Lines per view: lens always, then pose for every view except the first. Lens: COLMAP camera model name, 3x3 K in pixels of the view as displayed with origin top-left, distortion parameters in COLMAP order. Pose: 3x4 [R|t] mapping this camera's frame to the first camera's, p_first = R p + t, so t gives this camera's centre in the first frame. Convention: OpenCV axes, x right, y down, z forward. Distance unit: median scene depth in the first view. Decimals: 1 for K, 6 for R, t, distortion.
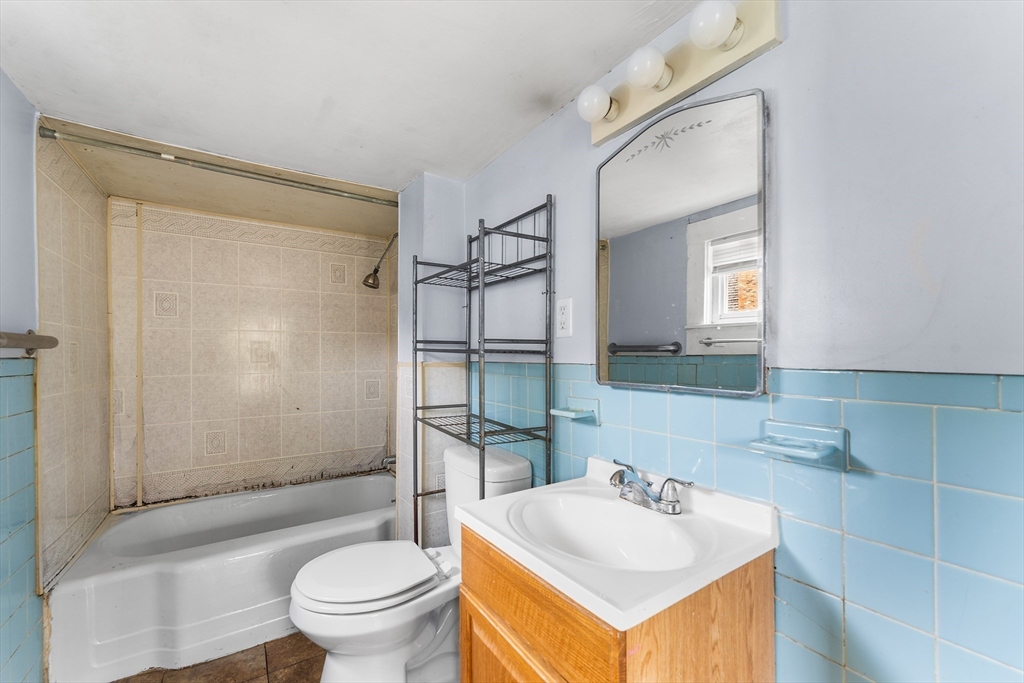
lens RADIAL K [[425.3, 0, 513.9], [0, 425.3, 345.2], [0, 0, 1]] dist [-0.001261, 0.000005]
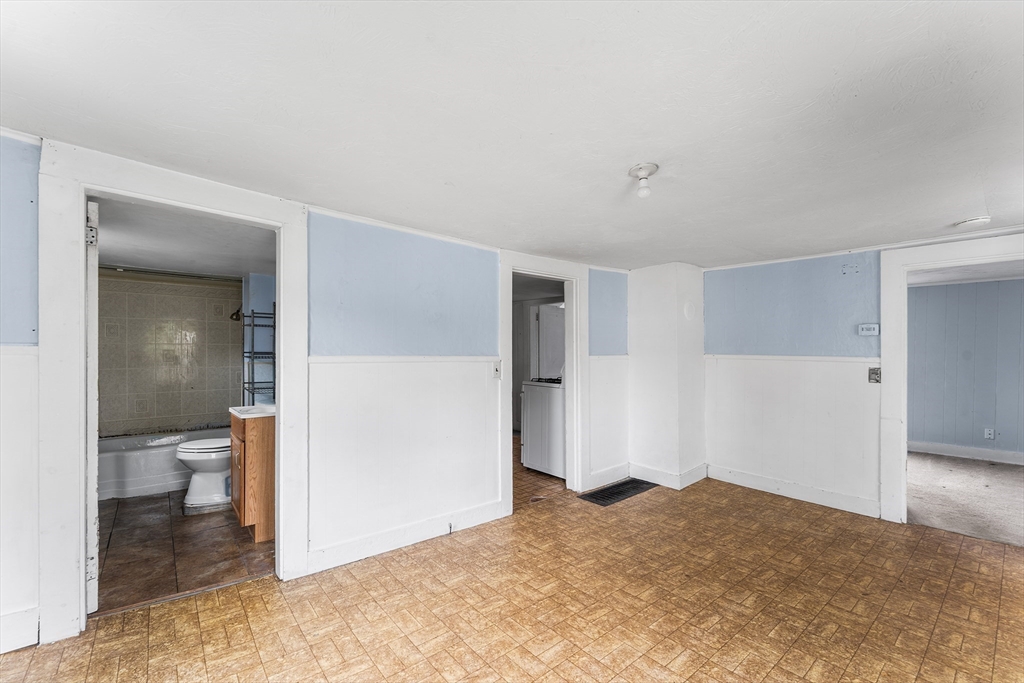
lens RADIAL K [[425.3, 0, 511.3], [0, 425.3, 349.7], [0, 0, 1]] dist [-0.001261, 0.000005]
pose [[0.992630, 0.005214, 0.121075, 0.618197], [-0.007015, 0.999871, 0.014458, -0.045584], [-0.120984, -0.015201, 0.992538, -0.947208]]
